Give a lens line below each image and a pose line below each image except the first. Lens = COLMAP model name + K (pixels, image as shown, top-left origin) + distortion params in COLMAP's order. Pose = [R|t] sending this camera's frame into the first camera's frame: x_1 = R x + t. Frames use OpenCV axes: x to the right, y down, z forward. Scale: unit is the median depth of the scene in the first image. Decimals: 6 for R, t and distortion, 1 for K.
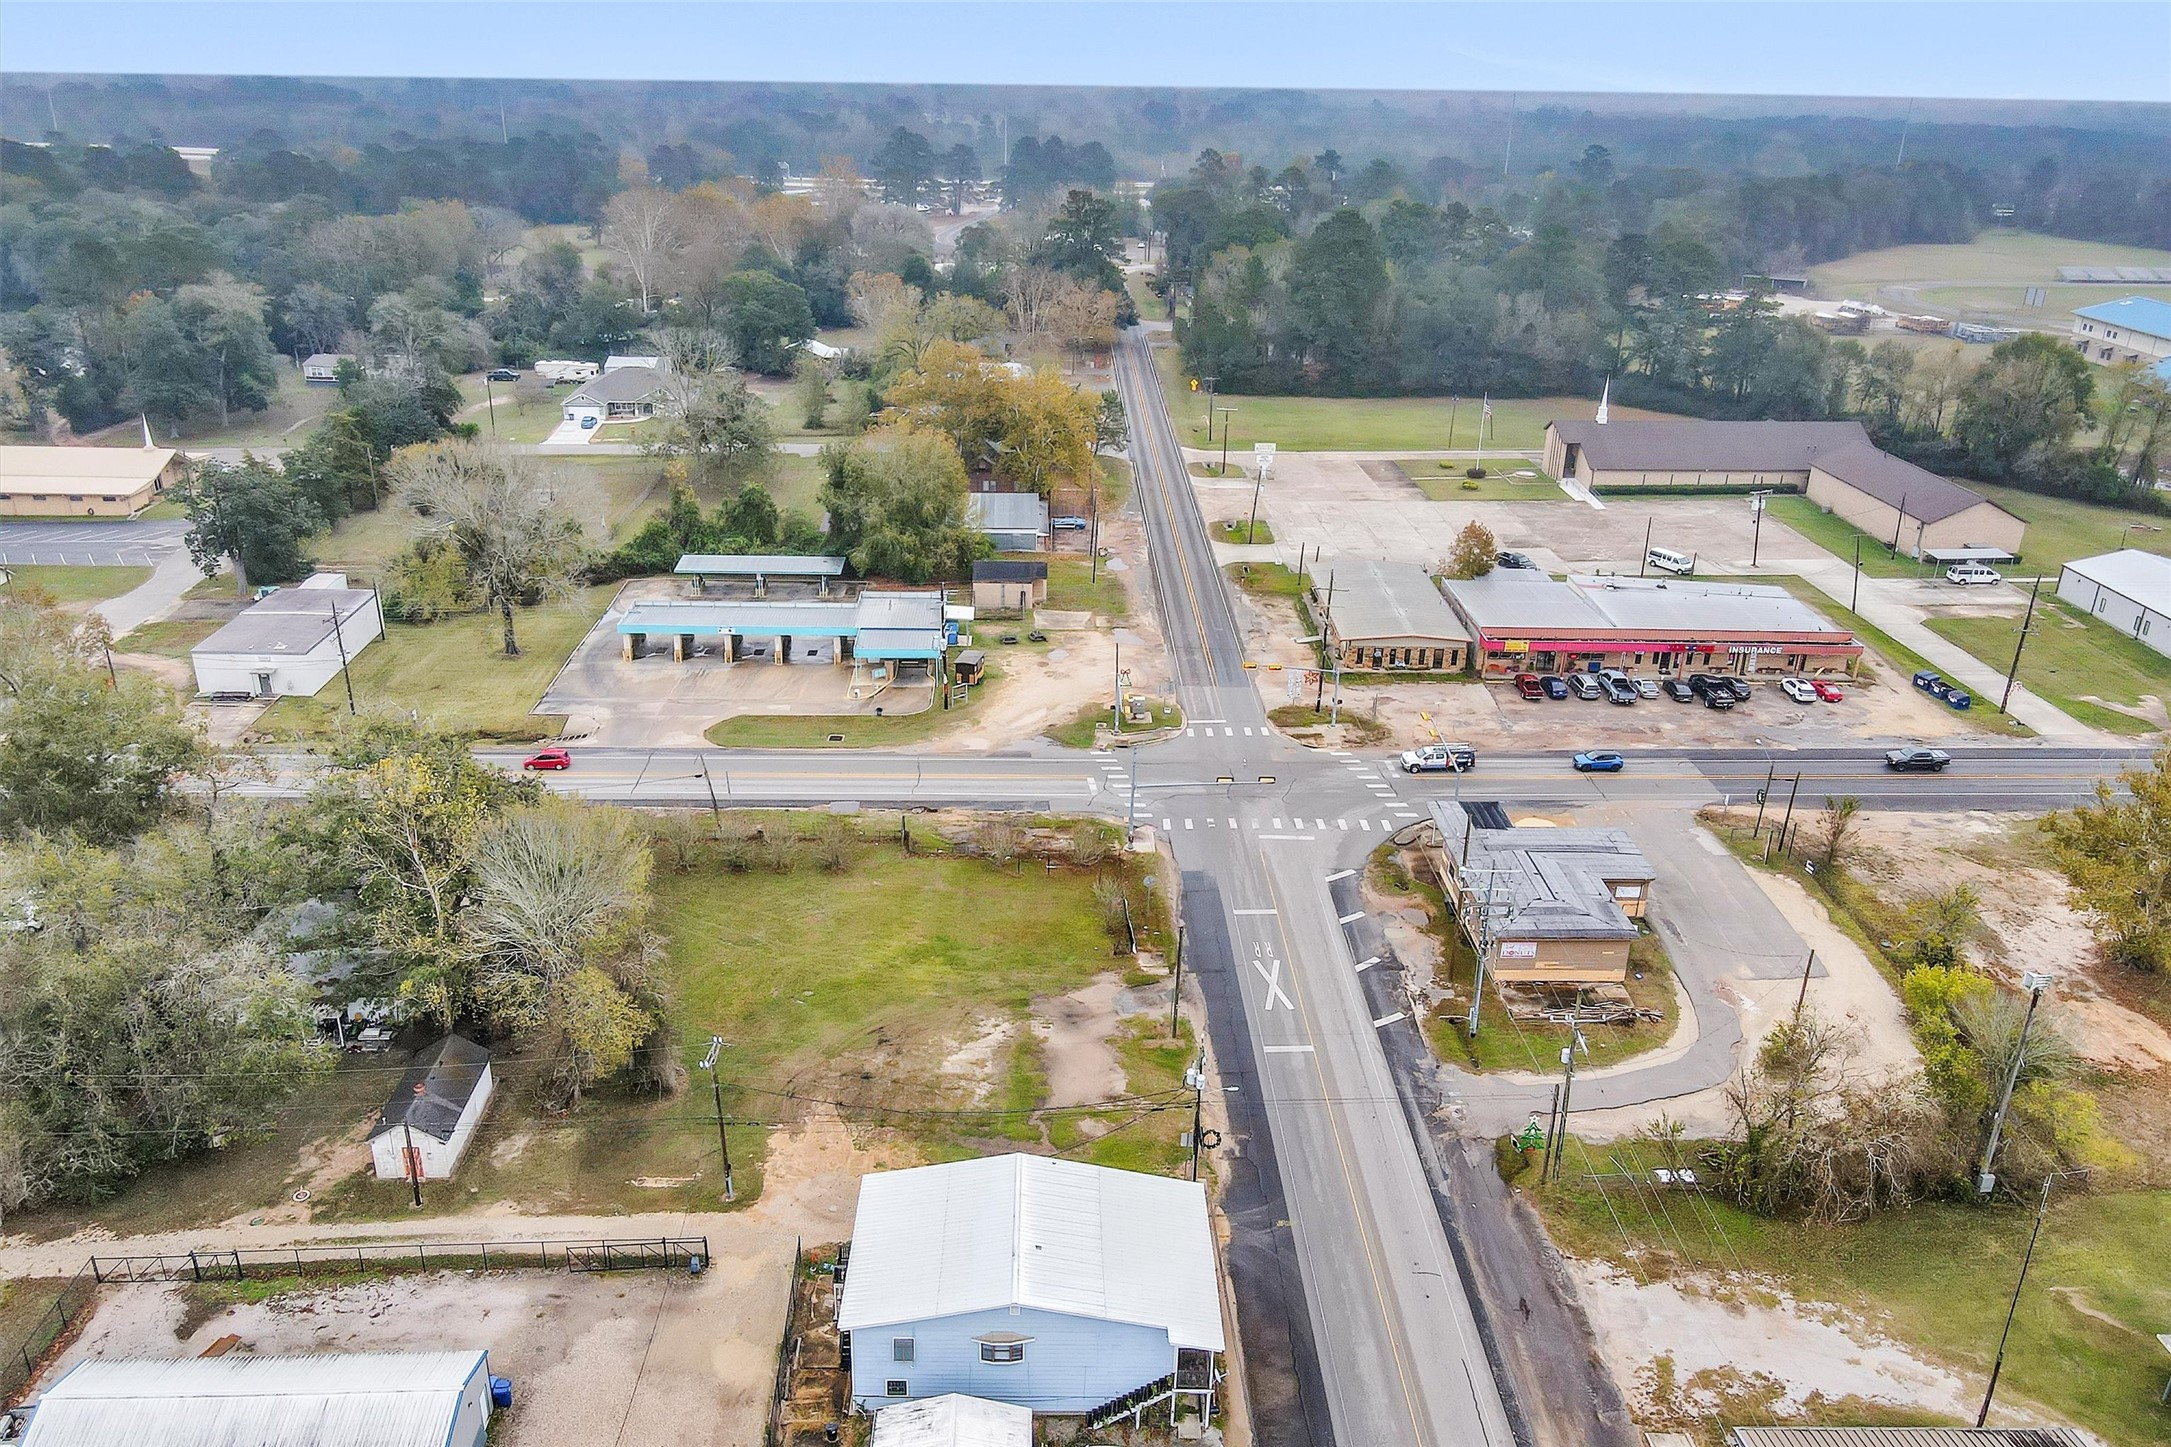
lens RADIAL K [[1610.1, 0, 1075.4], [0, 1610.1, 726.1], [0, 0, 1]] dist [0.004570, 0.004228]
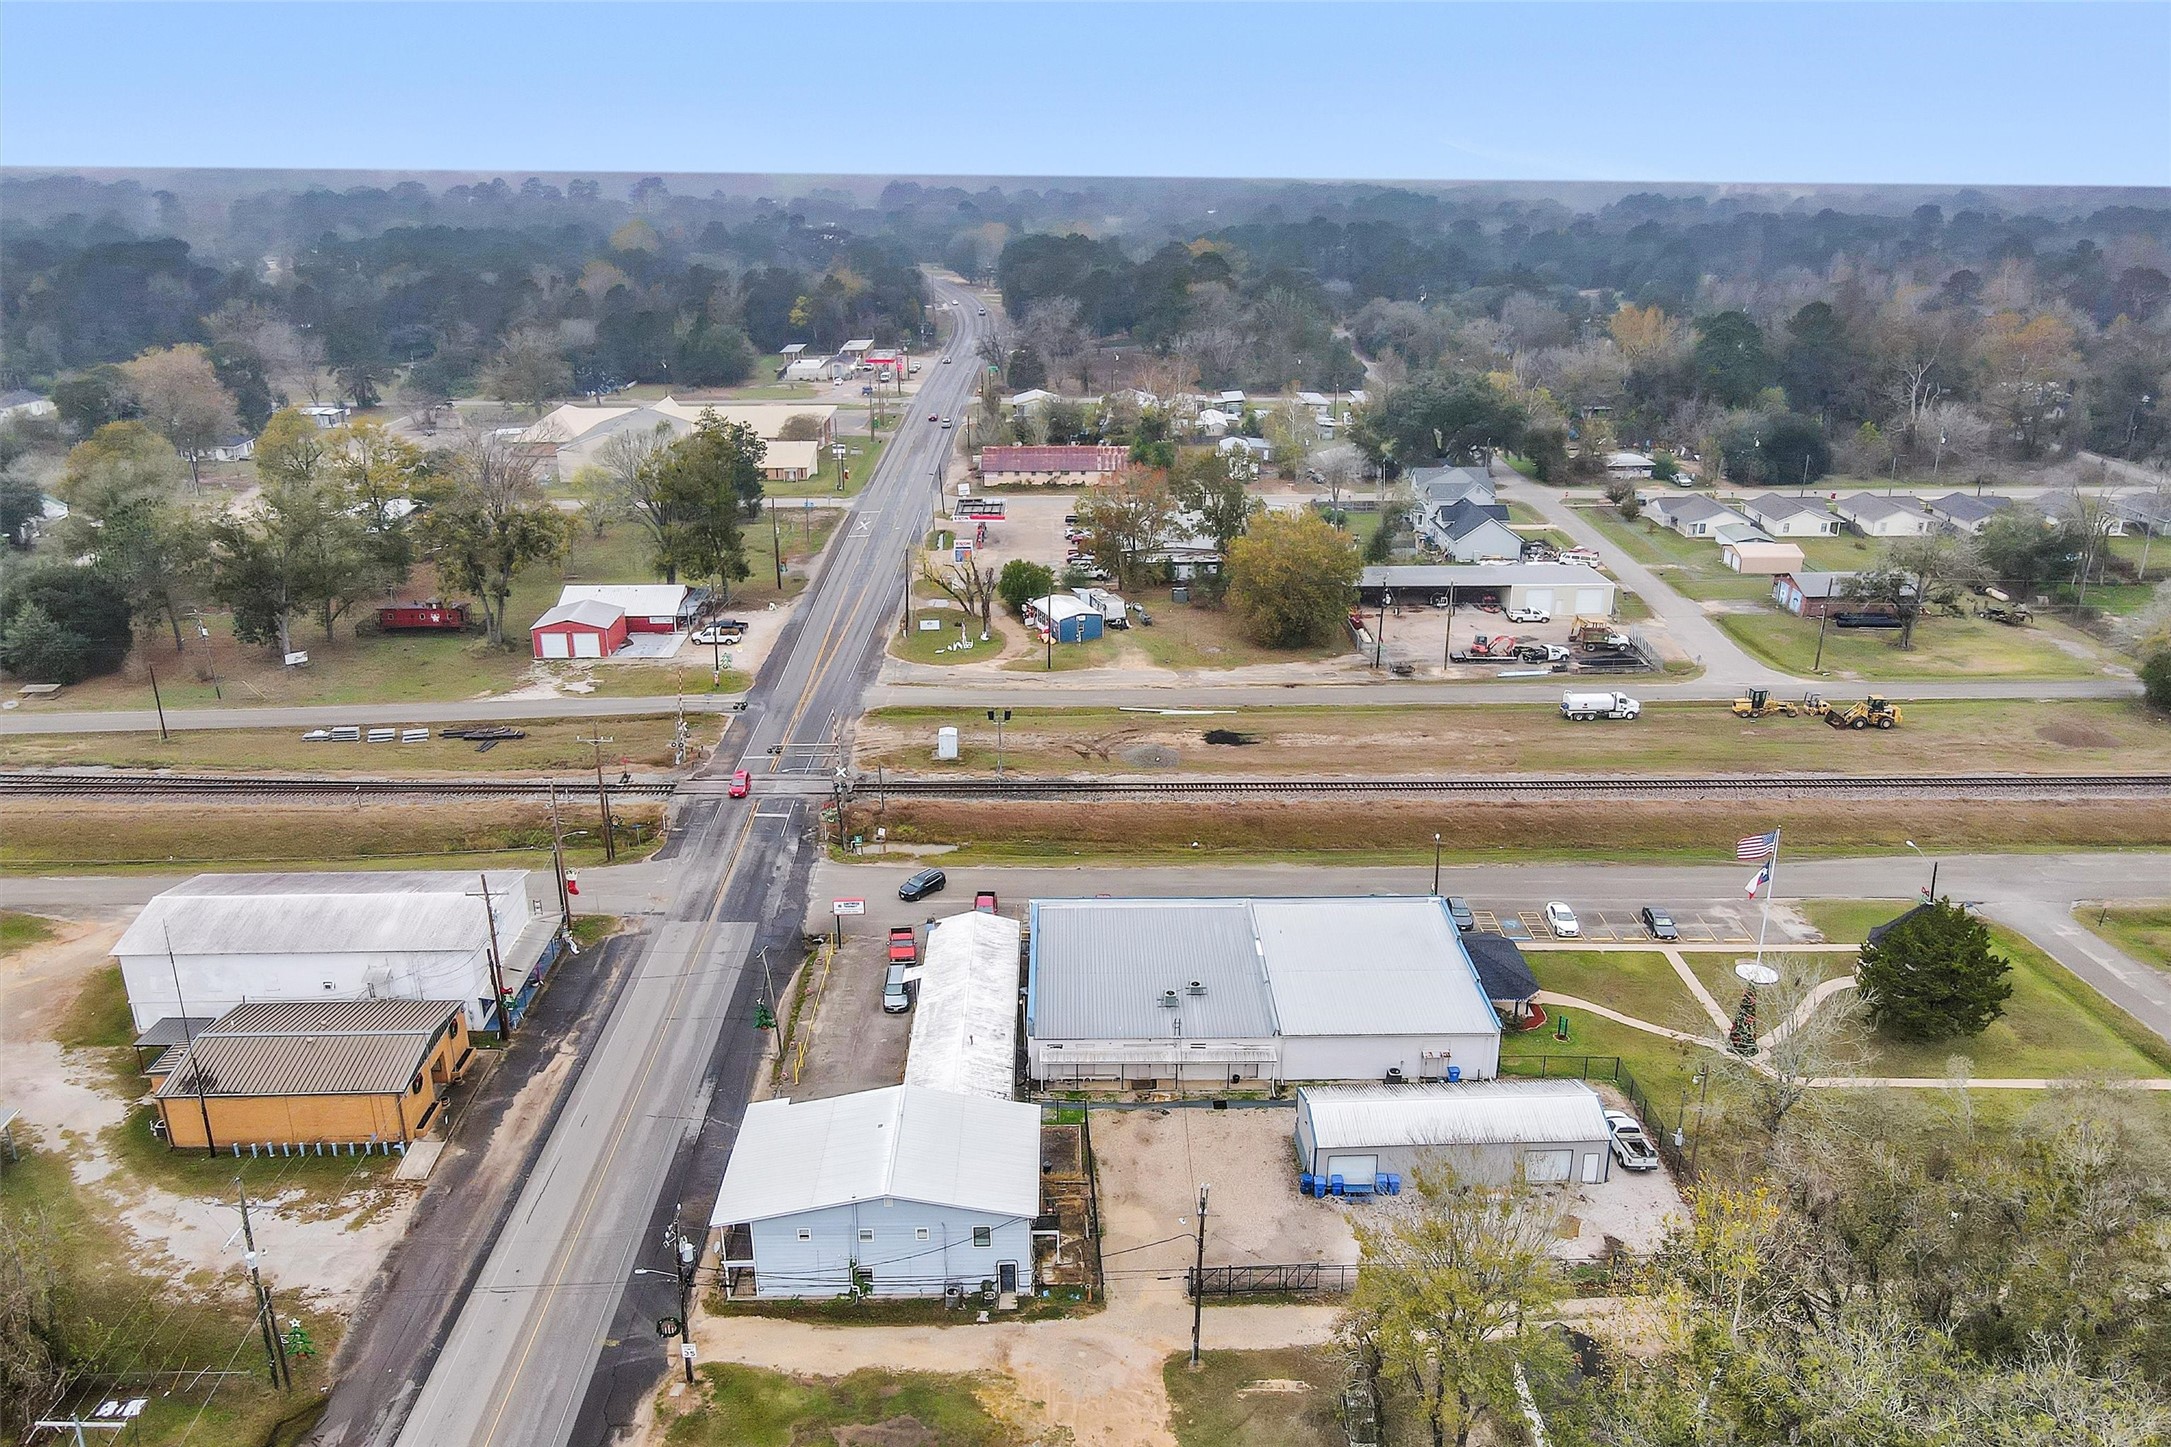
lens RADIAL K [[1610.1, 0, 1075.4], [0, 1610.1, 726.1], [0, 0, 1]] dist [0.004570, 0.004228]
pose [[-0.999826, -0.018169, -0.004127, -0.099510], [-0.016074, 0.729105, 0.684213, -0.452508], [-0.009423, 0.684161, -0.729270, 1.053968]]
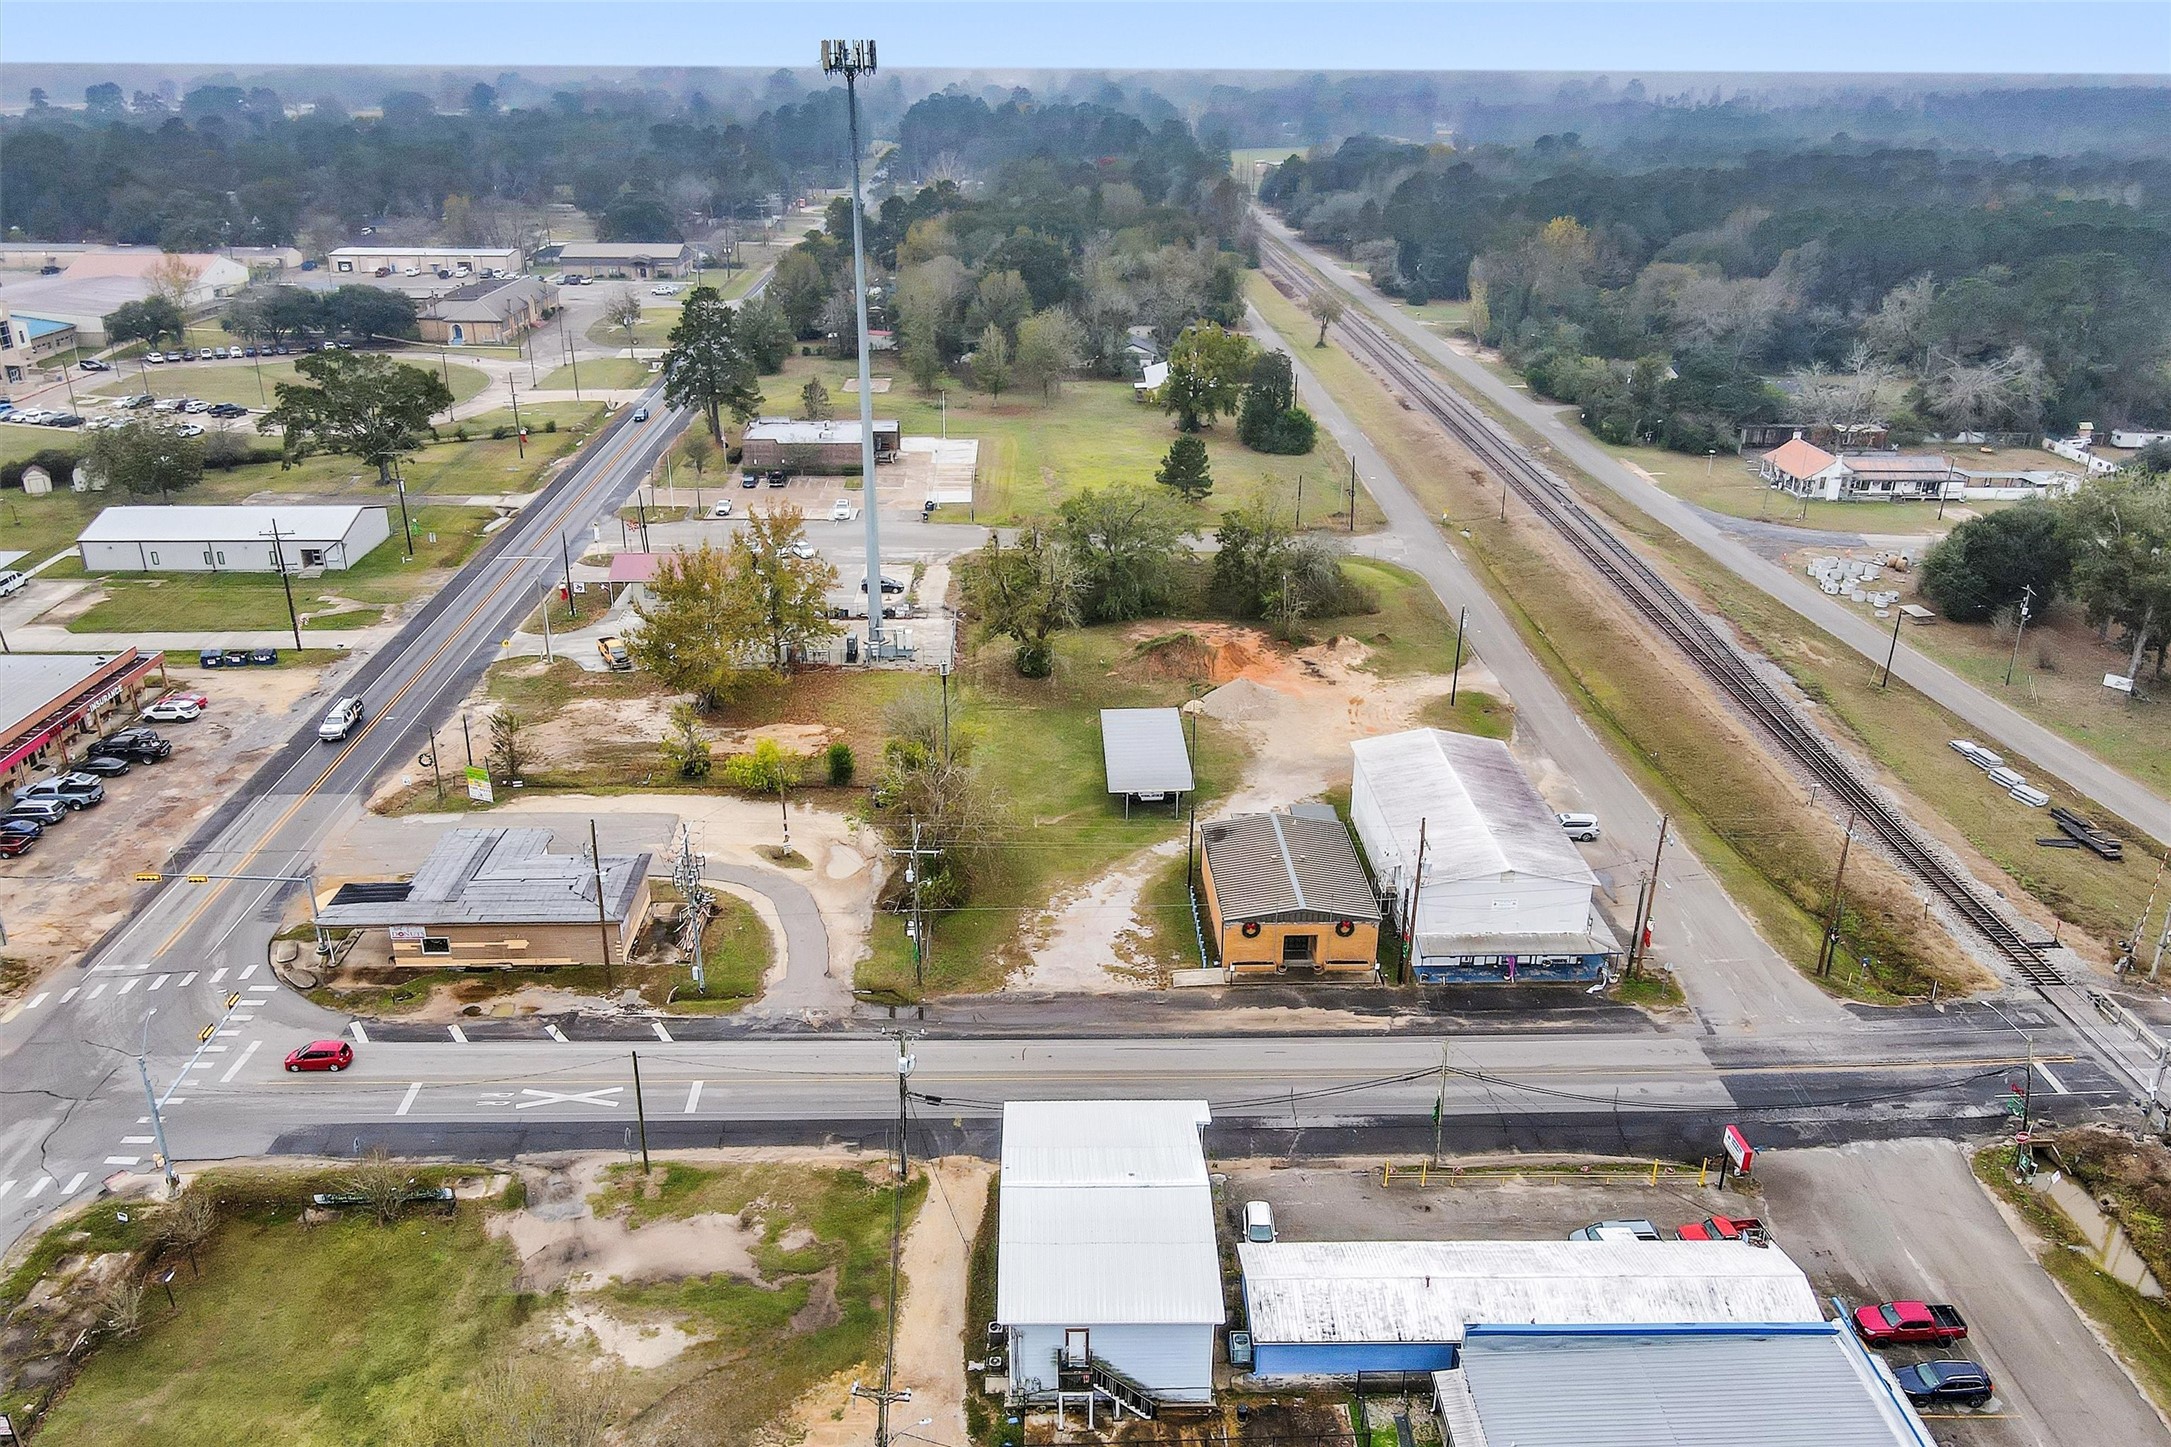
lens RADIAL K [[1610.1, 0, 1075.4], [0, 1610.1, 726.1], [0, 0, 1]] dist [0.004570, 0.004228]
pose [[-0.005895, -0.408831, 0.912591, -0.559594], [0.386599, 0.840716, 0.379129, -0.223842], [-0.922229, 0.355042, 0.153098, 0.481166]]
